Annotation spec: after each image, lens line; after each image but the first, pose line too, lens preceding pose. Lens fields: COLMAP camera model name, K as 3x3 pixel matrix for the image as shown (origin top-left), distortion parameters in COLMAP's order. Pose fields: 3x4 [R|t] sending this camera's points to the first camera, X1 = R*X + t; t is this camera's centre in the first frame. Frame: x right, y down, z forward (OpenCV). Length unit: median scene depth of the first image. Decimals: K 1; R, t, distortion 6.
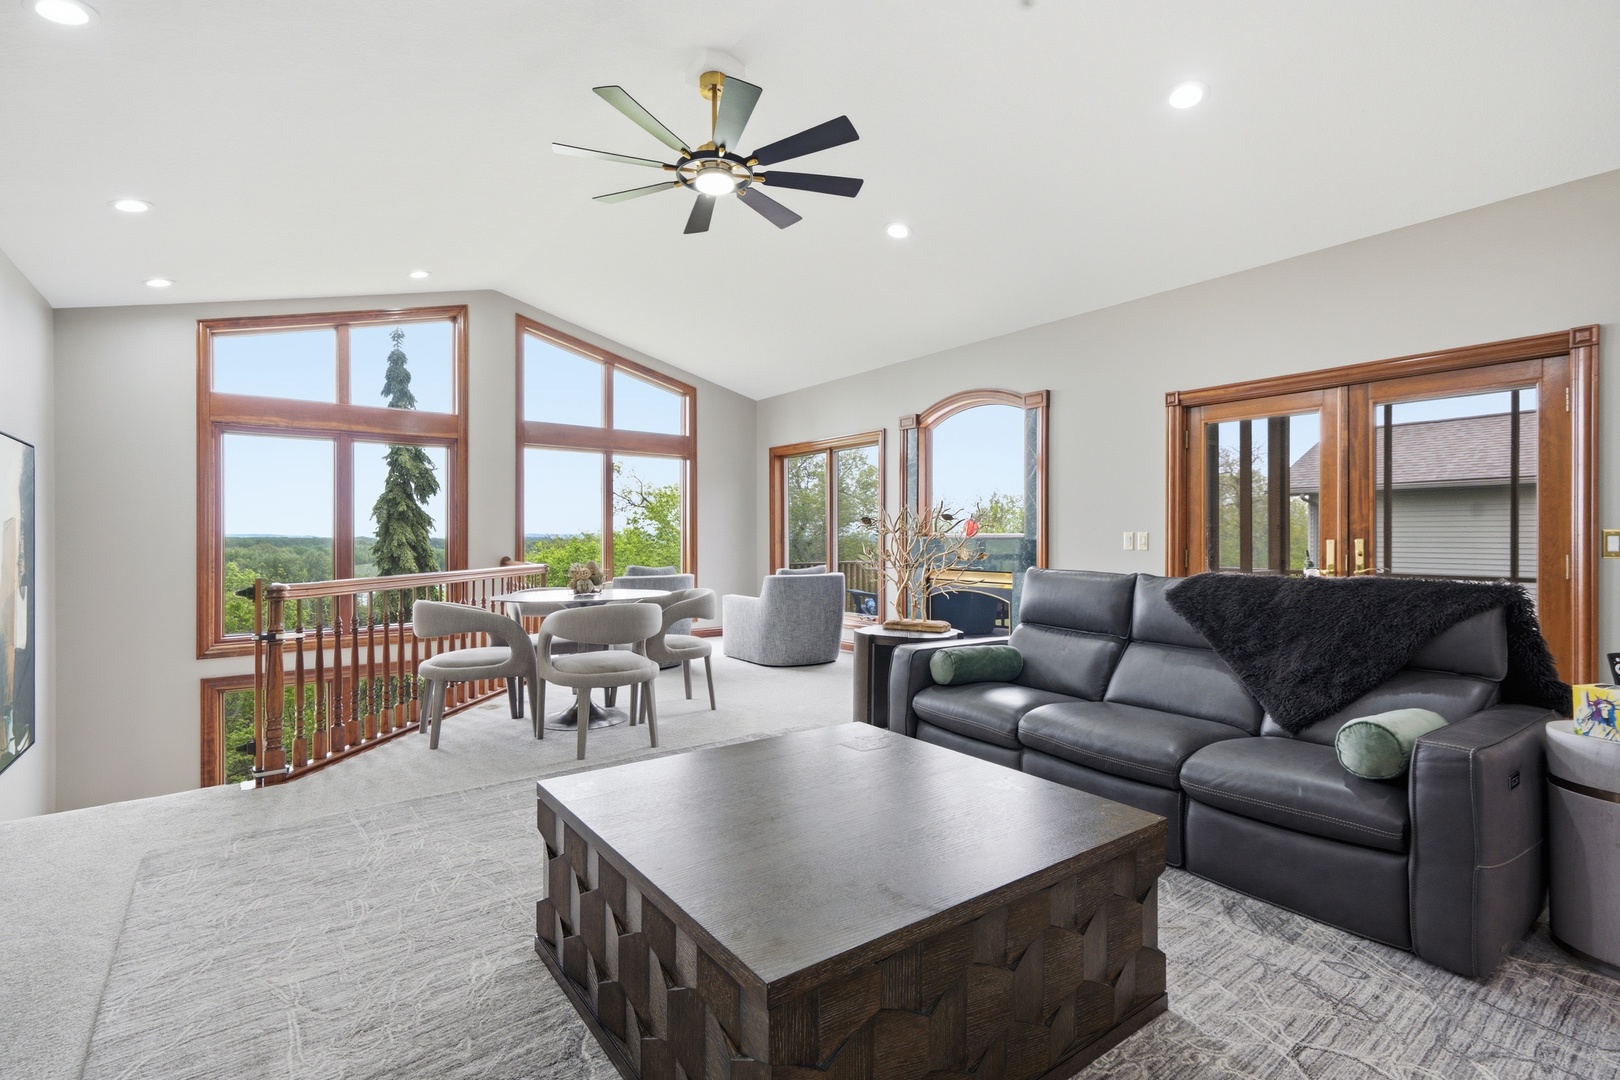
lens RADIAL K [[748.5, 0, 803.3], [0, 748.5, 534.9], [0, 0, 1]] dist [-0.002860, 0.000954]
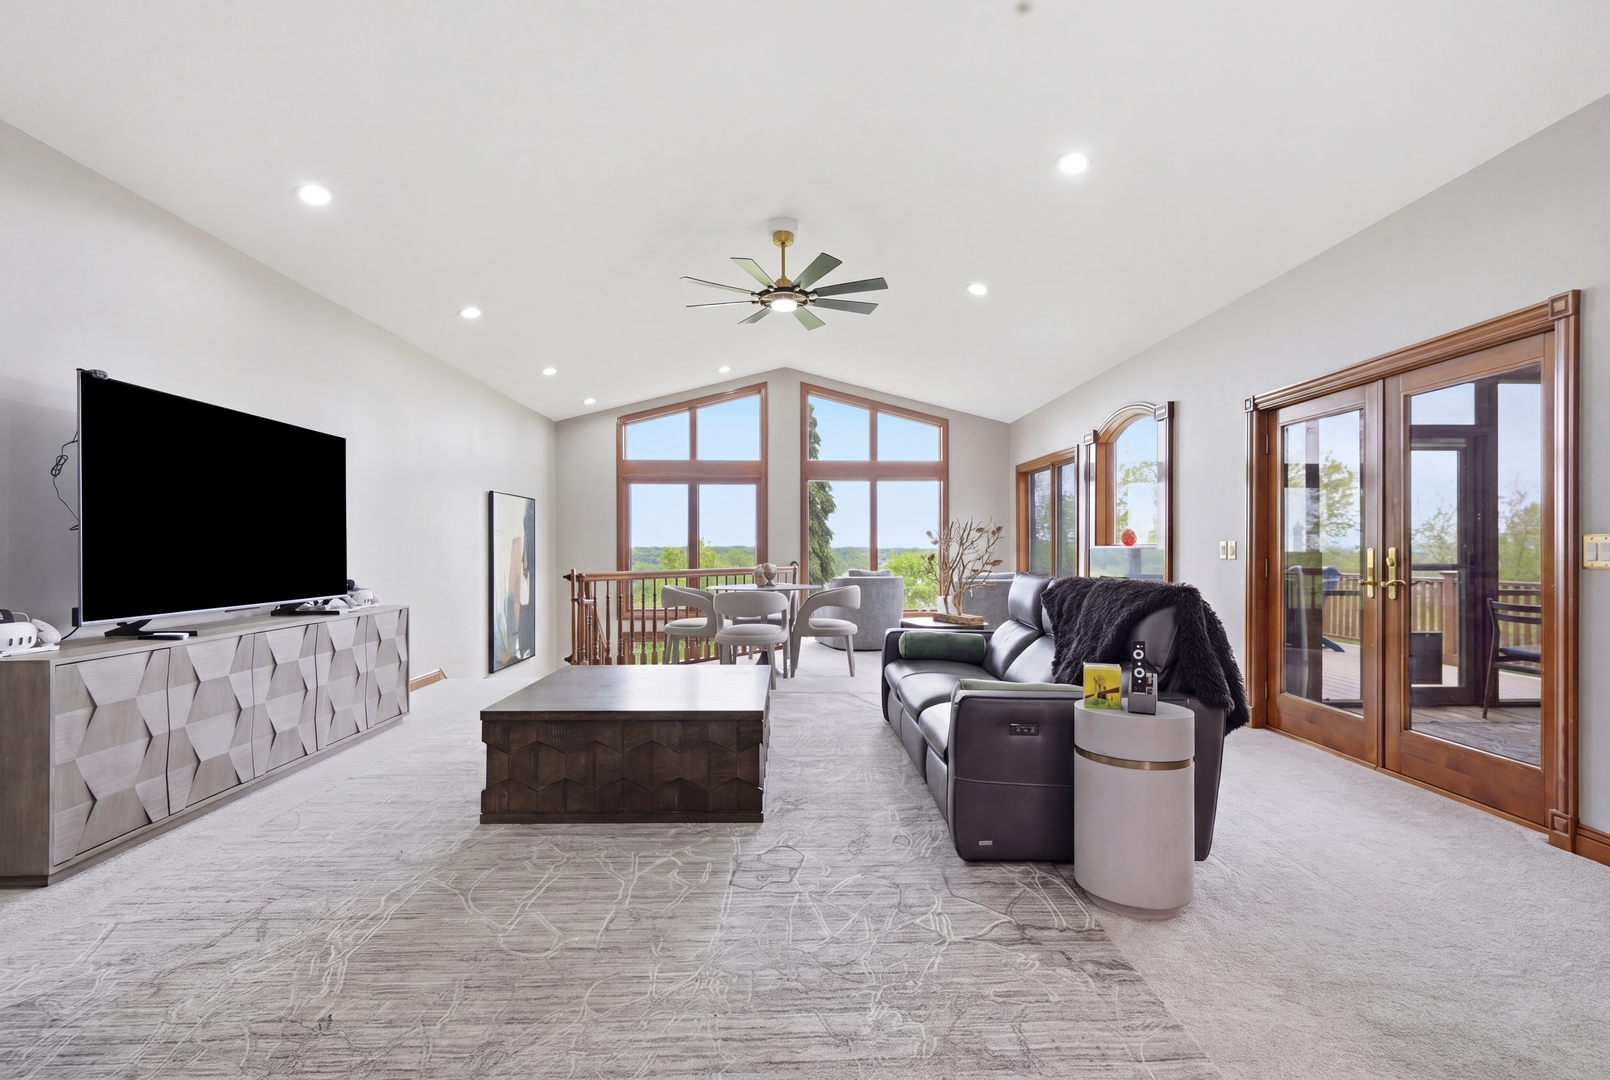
lens RADIAL K [[743.9, 0, 817.0], [0, 743.9, 544.4], [0, 0, 1]] dist [-0.002860, 0.000954]
pose [[0.817951, -0.003413, -0.575278, 0.448084], [0.002598, 0.999994, -0.002238, 0.001407], [0.575282, 0.000336, 0.817955, -0.090461]]
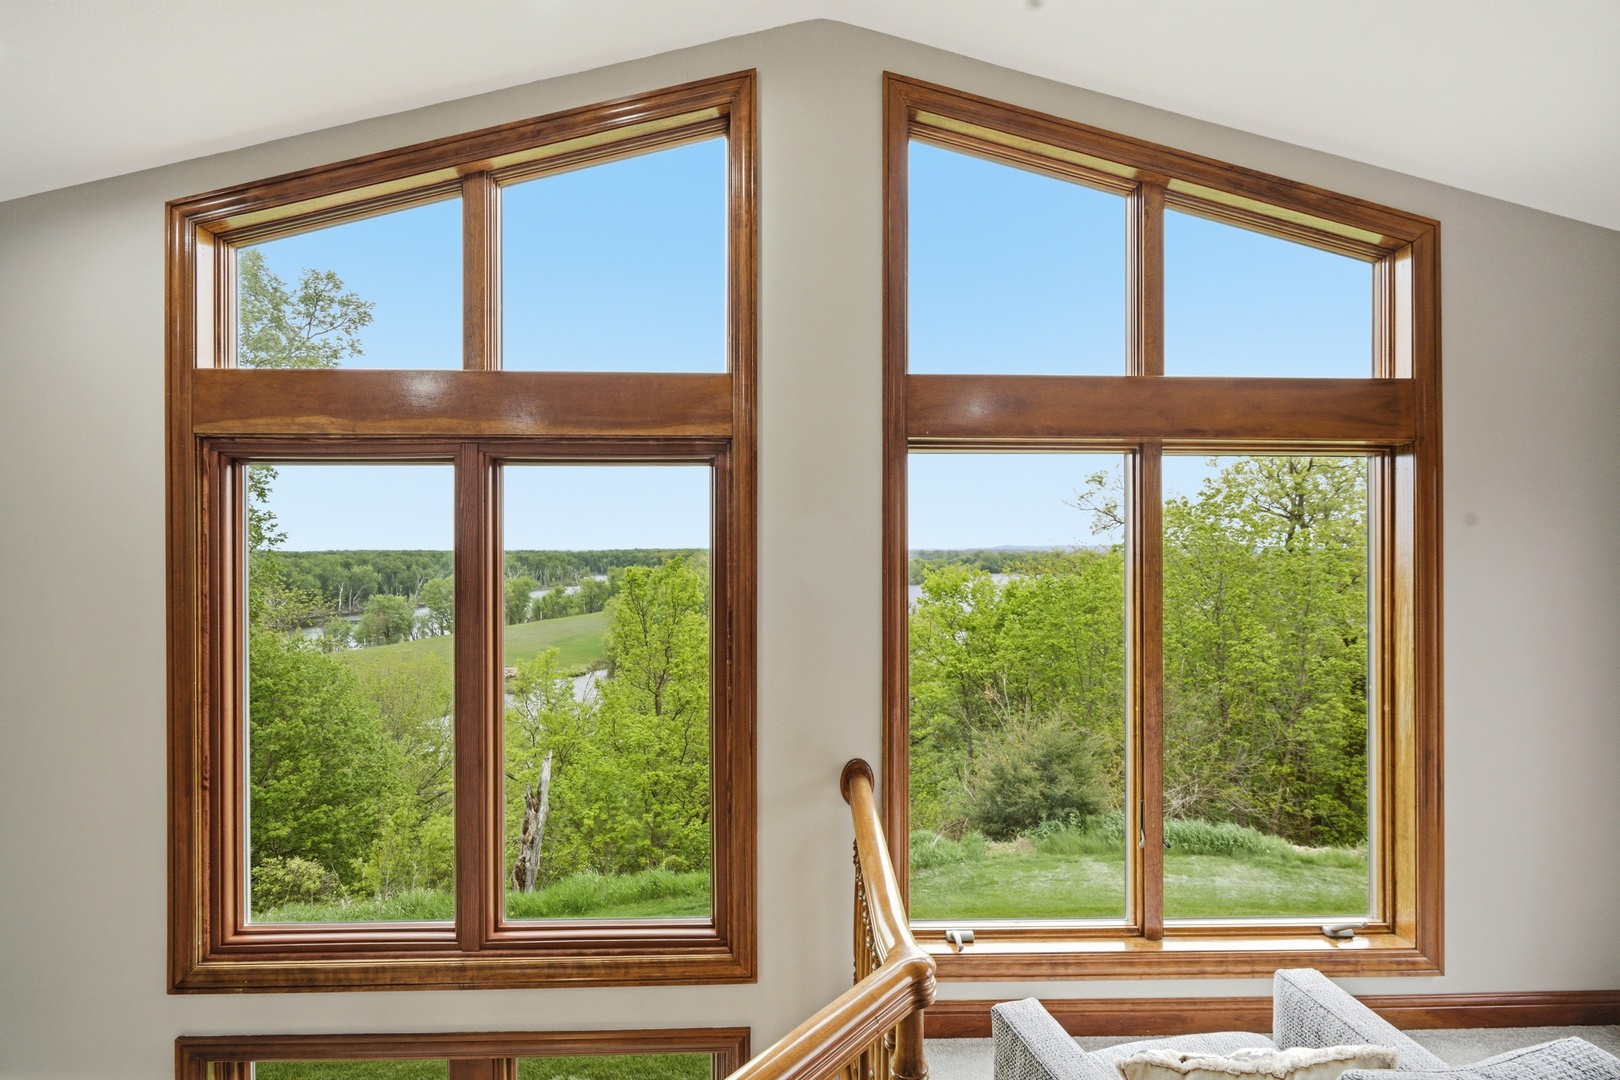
lens RADIAL K [[748.5, 0, 800.6], [0, 748.5, 545.8], [0, 0, 1]] dist [-0.002860, 0.000954]
pose [[0.826487, -0.005376, -0.562930, -0.234776], [0.002637, 0.999980, -0.005678, -0.075897], [0.562949, 0.003209, 0.826485, 0.740586]]
